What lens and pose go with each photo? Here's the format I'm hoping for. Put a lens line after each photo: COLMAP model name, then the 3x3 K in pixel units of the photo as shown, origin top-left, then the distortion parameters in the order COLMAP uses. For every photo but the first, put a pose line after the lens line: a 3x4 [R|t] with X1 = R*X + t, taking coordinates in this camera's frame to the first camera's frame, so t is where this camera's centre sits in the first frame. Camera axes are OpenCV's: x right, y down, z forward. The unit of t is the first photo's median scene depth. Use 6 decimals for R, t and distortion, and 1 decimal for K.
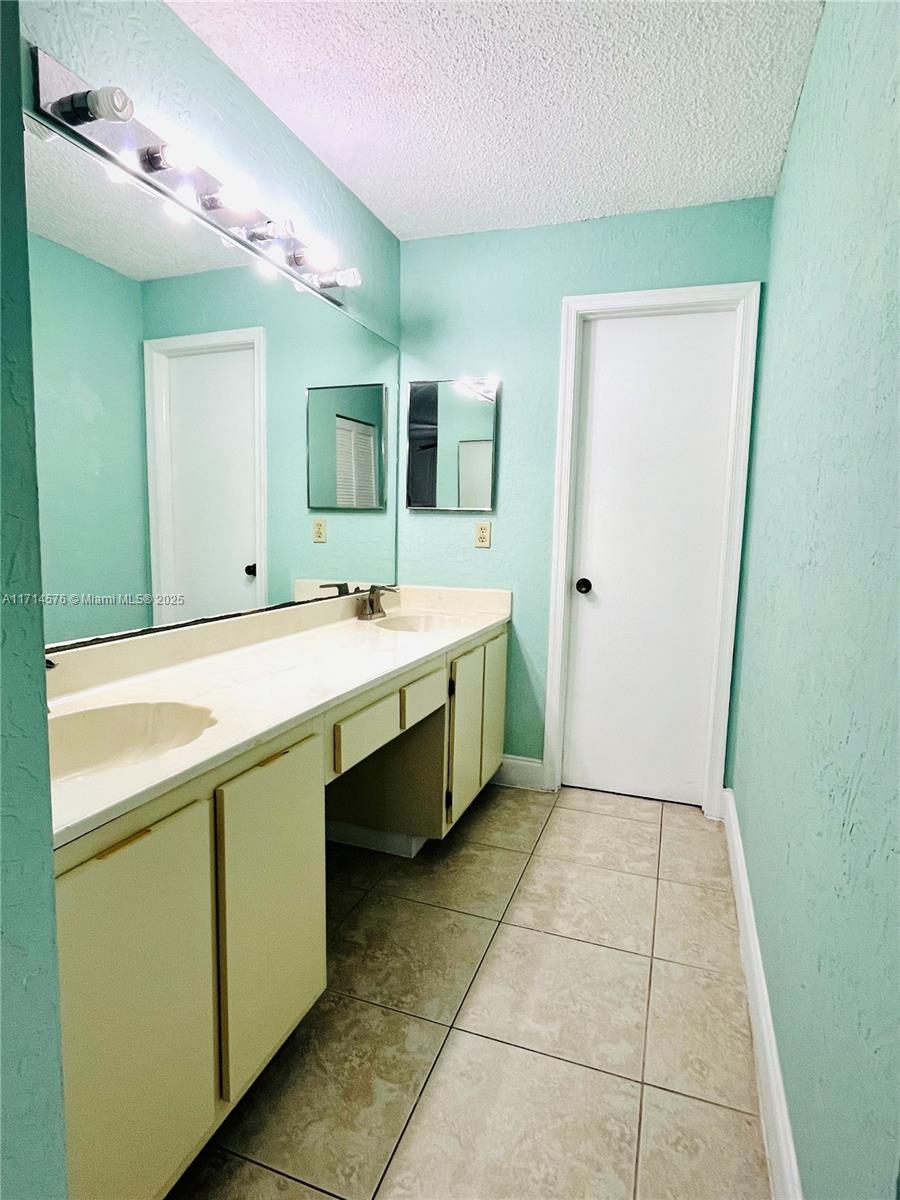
lens RADIAL K [[638.6, 0, 450.0], [0, 638.6, 600.0], [0, 0, 1]] dist [-0.016985, 0.000572]
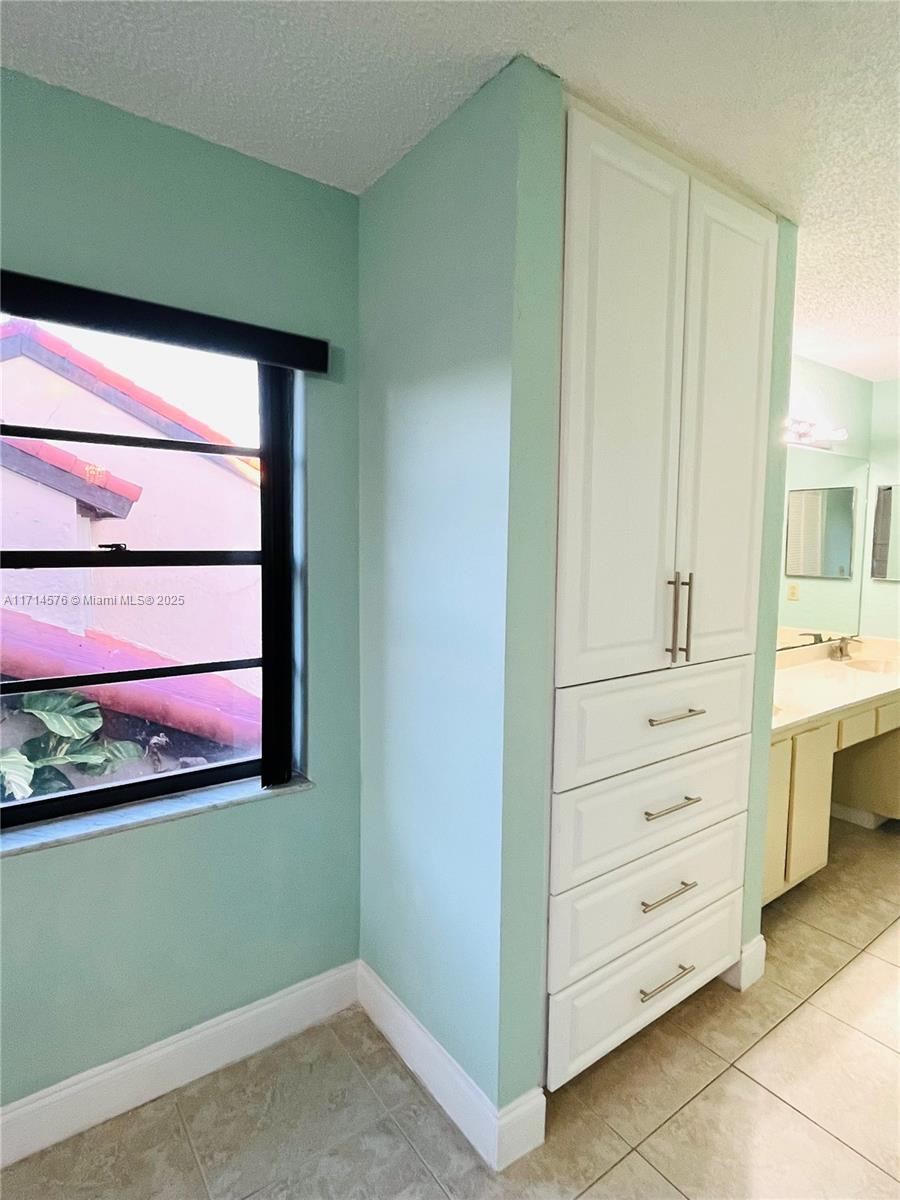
lens RADIAL K [[638.6, 0, 450.0], [0, 638.6, 600.0], [0, 0, 1]] dist [-0.016985, 0.000572]
pose [[0.826443, 0.034784, -0.561945, -0.054075], [-0.053563, 0.998420, -0.016973, -0.034457], [0.560467, 0.044126, 0.827000, -0.655170]]
